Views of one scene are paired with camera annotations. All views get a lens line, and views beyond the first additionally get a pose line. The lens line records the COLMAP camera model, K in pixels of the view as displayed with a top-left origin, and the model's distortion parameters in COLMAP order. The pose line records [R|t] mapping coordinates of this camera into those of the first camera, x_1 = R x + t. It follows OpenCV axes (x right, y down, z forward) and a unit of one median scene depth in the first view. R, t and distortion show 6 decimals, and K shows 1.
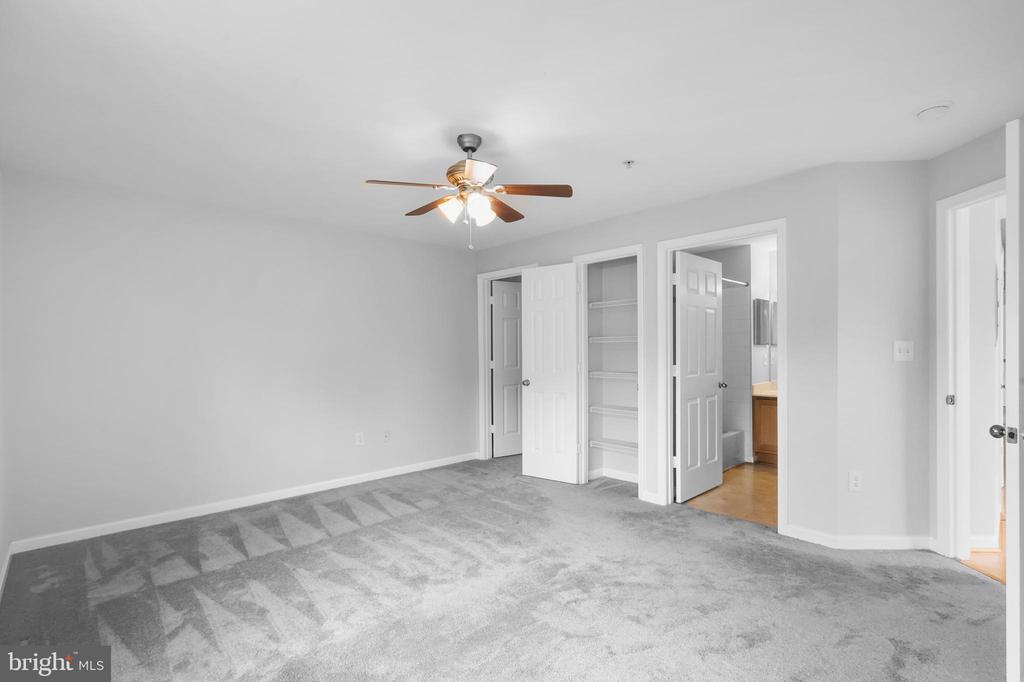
lens RADIAL K [[480.2, 0, 515.4], [0, 480.2, 353.4], [0, 0, 1]] dist [0.000828, -0.000238]
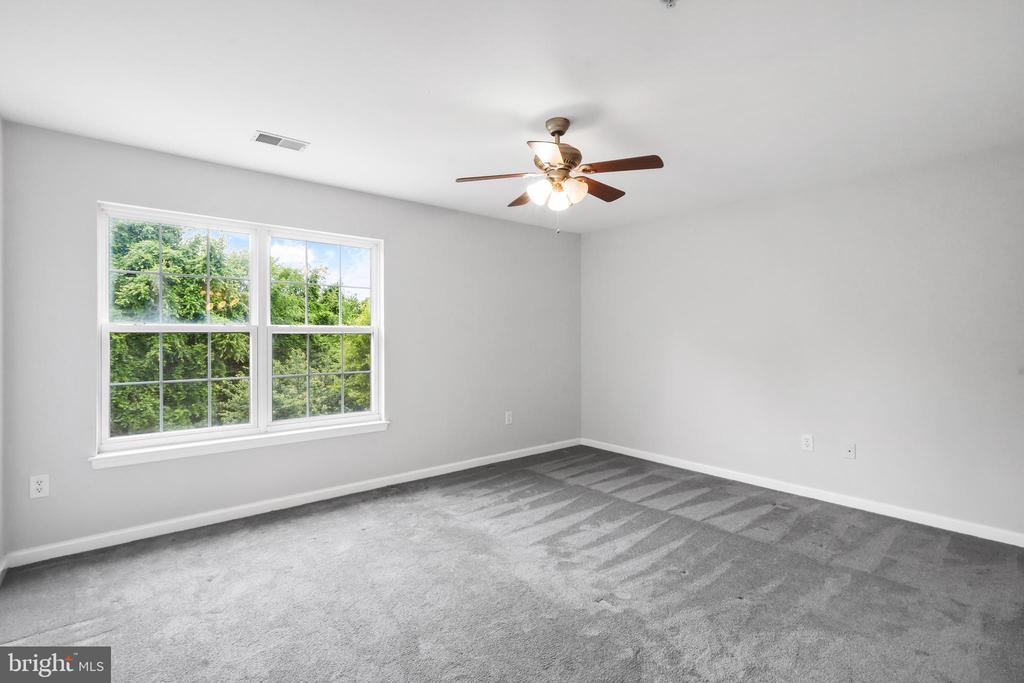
lens RADIAL K [[474.8, 0, 511.6], [0, 474.8, 336.7], [0, 0, 1]] dist [0.000576, 0.000358]
pose [[-0.090539, 0.000005, -0.995893, 0.751687], [0.004875, 0.999988, -0.000438, -0.006600], [0.995881, -0.004895, -0.090538, 0.825033]]
